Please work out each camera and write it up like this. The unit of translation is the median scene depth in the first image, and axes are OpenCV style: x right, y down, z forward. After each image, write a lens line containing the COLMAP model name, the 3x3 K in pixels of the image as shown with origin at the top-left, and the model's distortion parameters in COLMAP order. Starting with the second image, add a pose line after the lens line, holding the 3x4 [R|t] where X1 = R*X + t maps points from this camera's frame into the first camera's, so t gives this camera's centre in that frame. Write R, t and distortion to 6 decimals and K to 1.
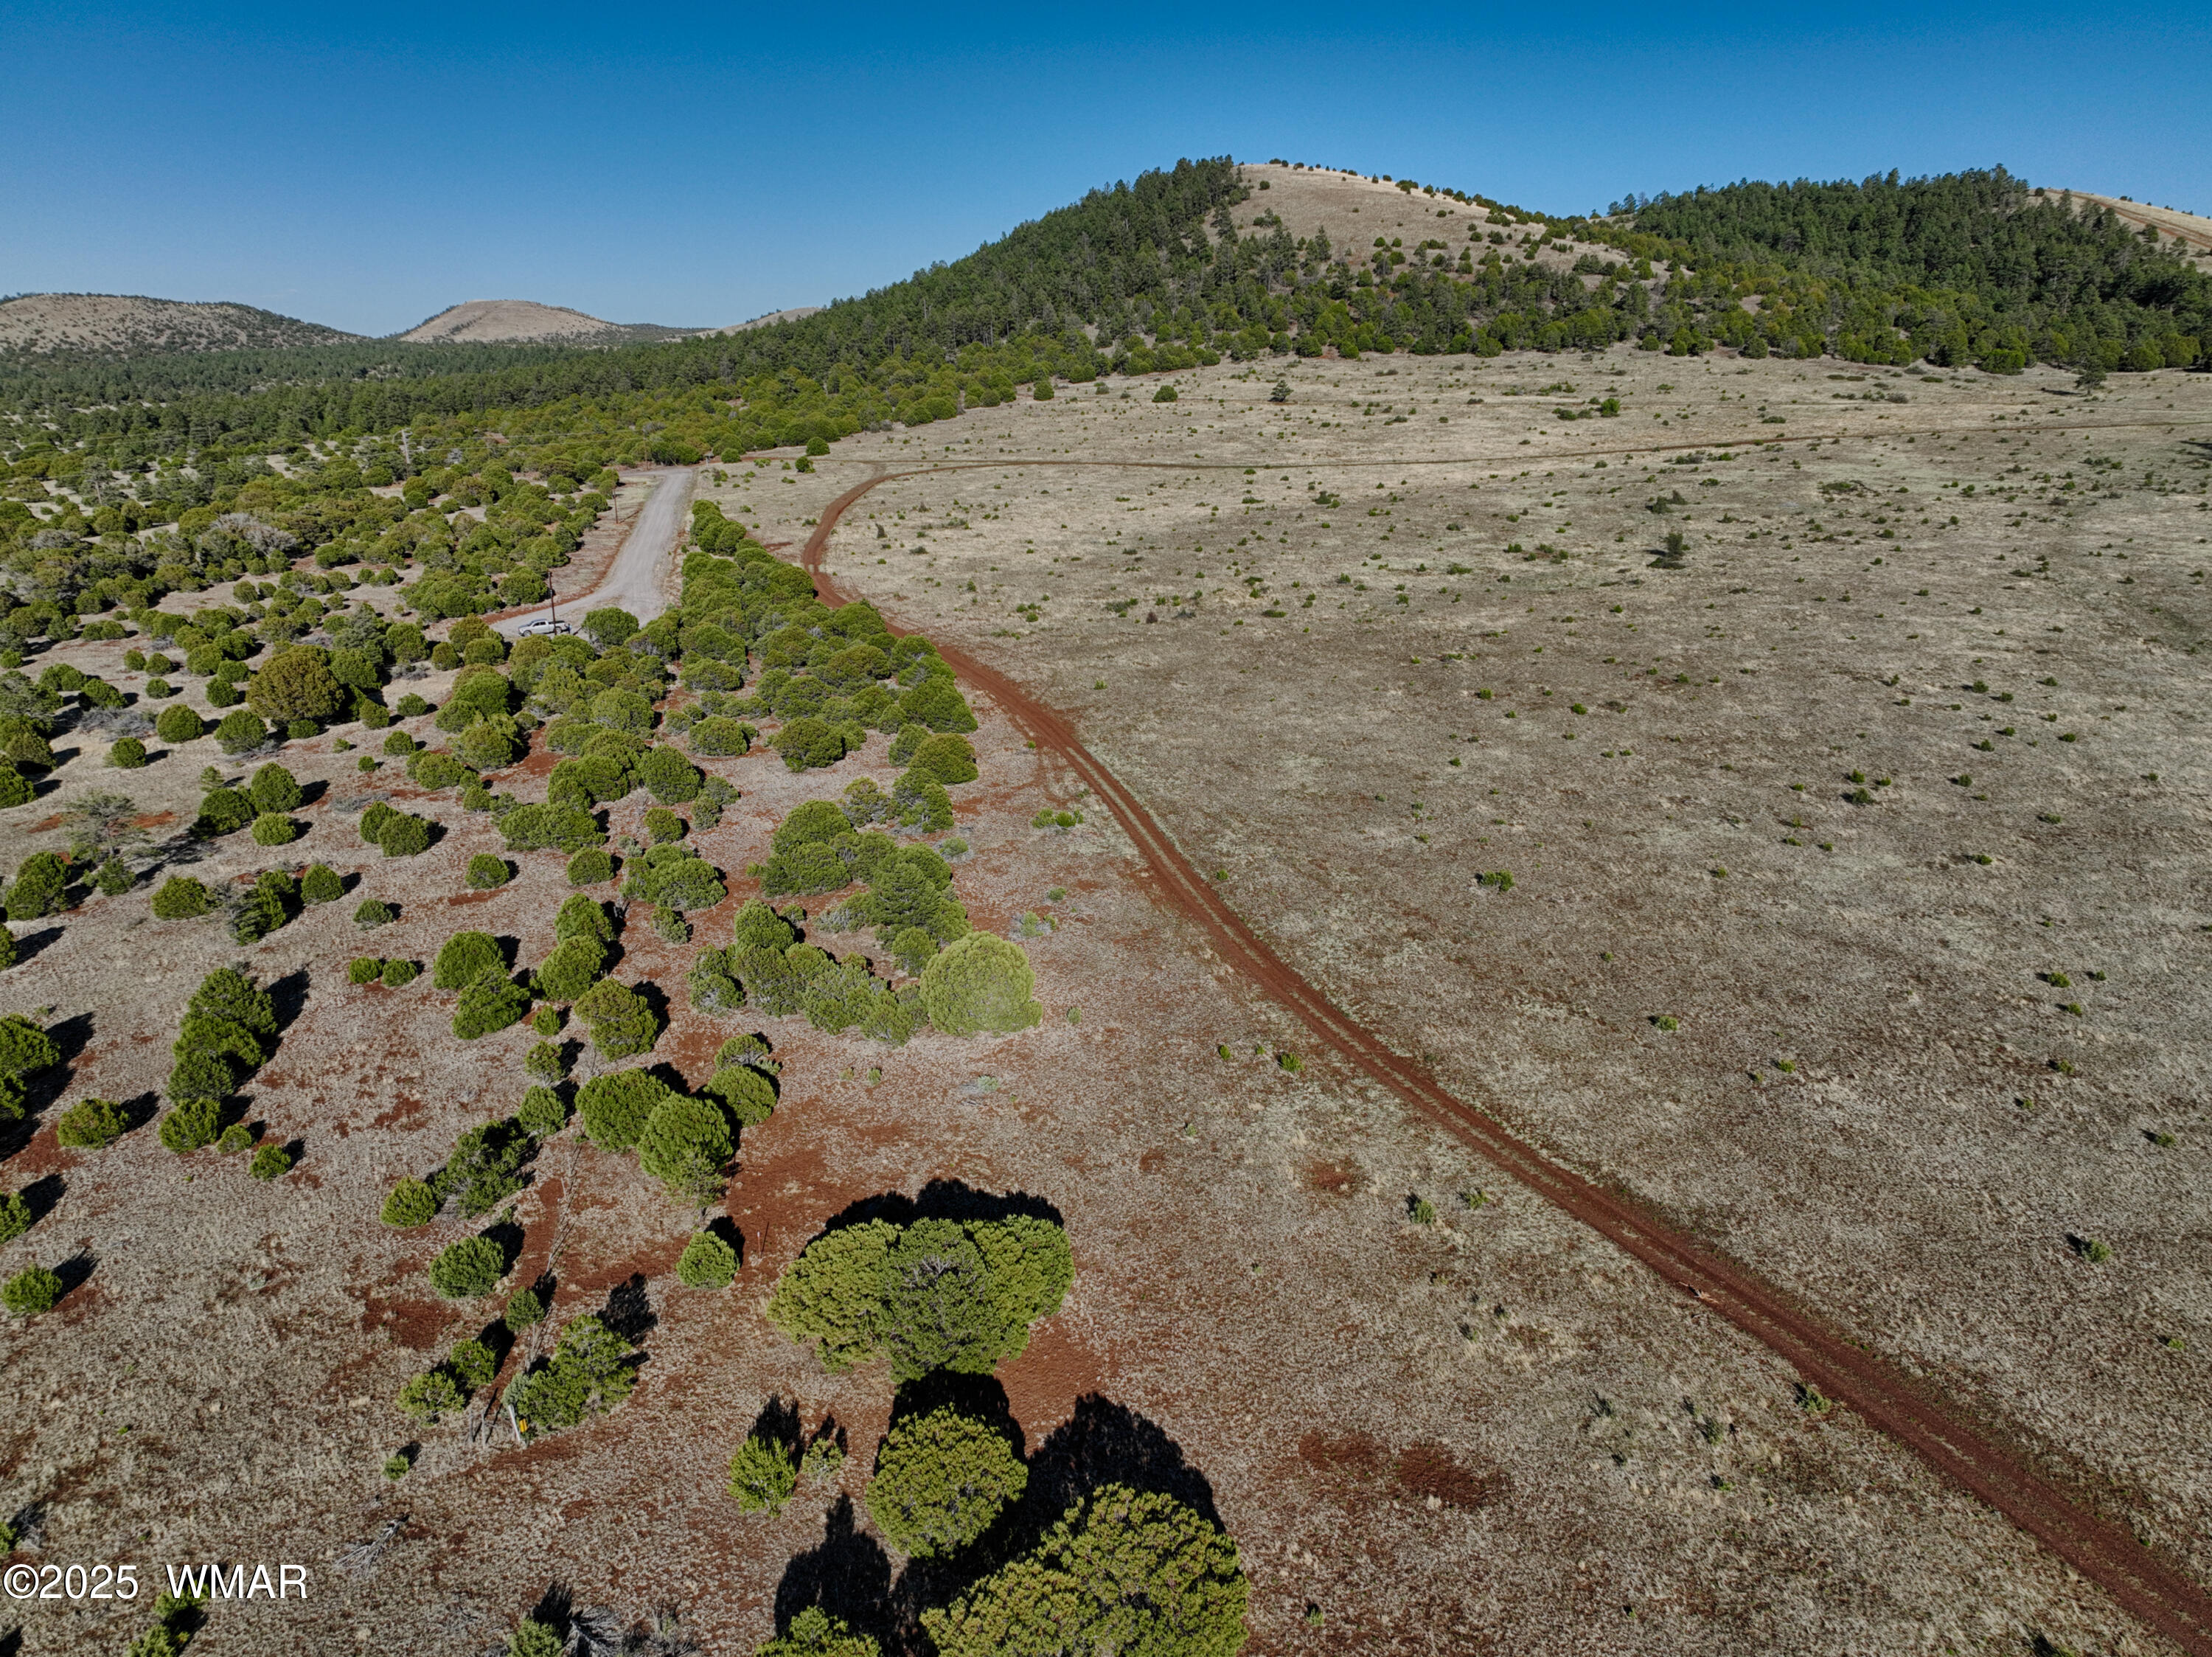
lens RADIAL K [[1528.1, 0, 1104.8], [0, 1528.1, 830.5], [0, 0, 1]] dist [-0.001319, 0.017946]
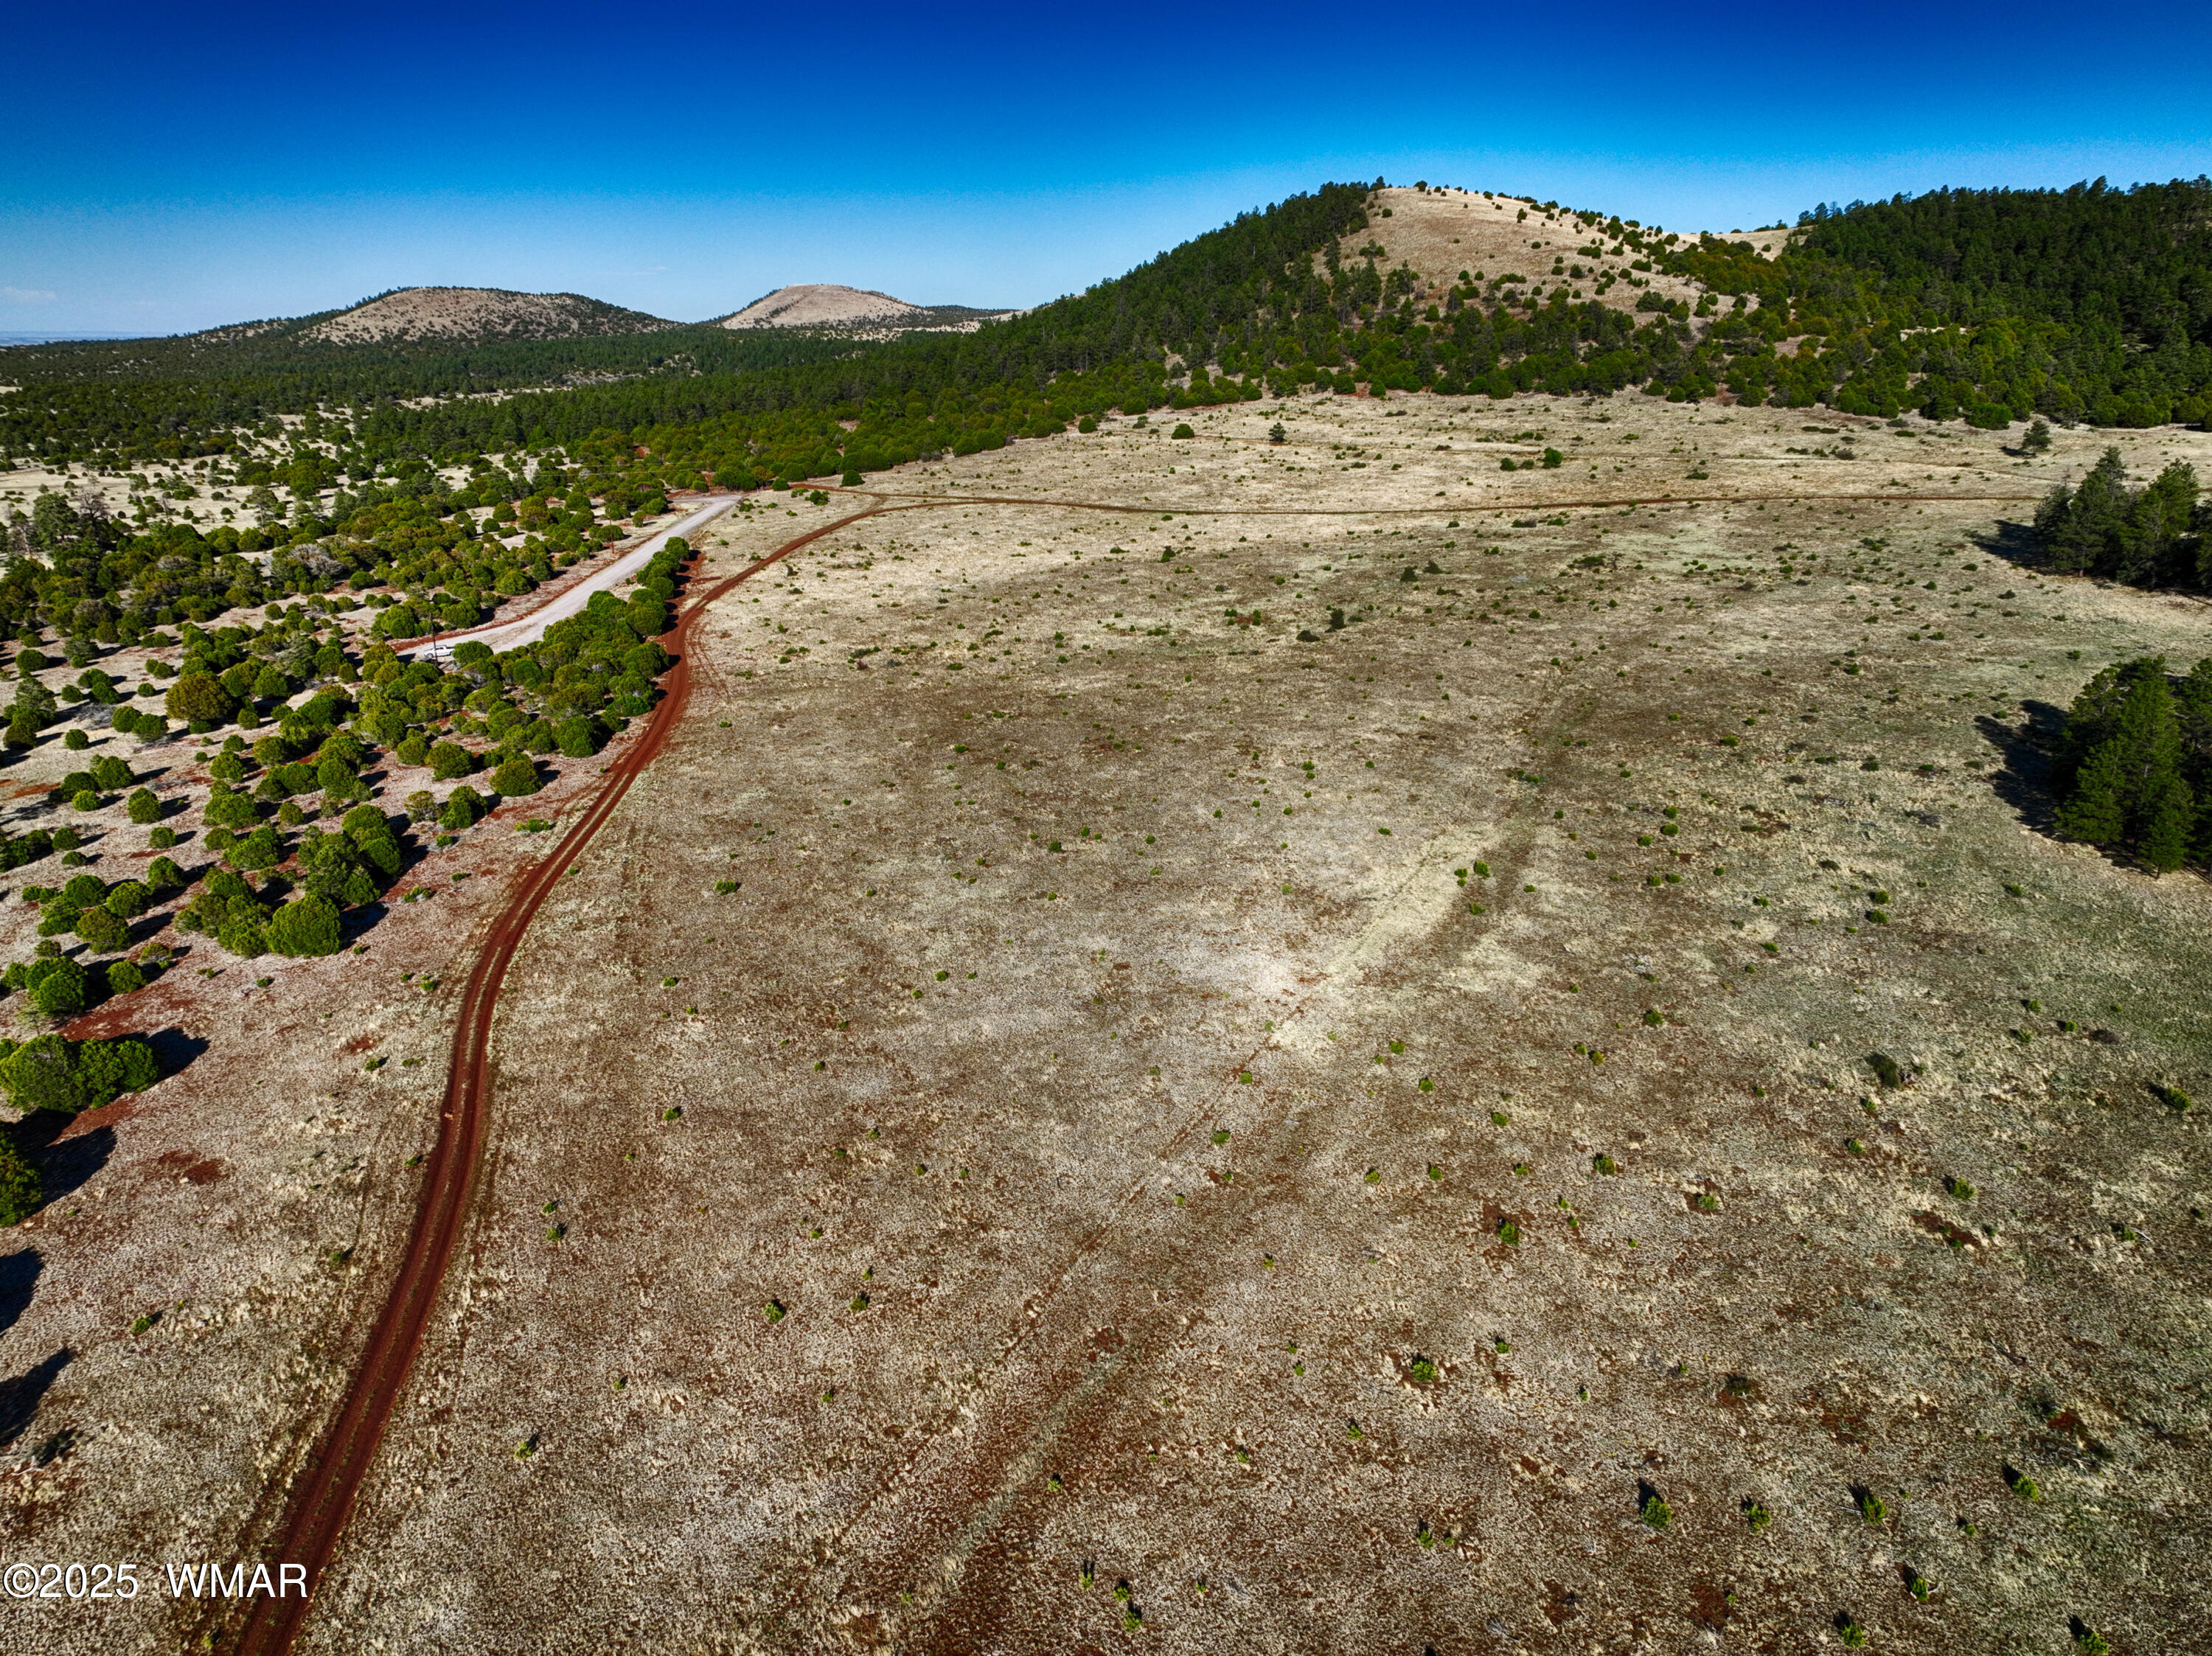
lens RADIAL K [[1528.0, 0, 1104.5], [0, 1528.0, 829.0], [0, 0, 1]] dist [-0.001319, 0.017946]
pose [[0.980793, 0.063988, -0.184255, 0.171644], [-0.061513, 0.997923, 0.019123, -0.014651], [0.185096, -0.007422, 0.982692, -0.077788]]
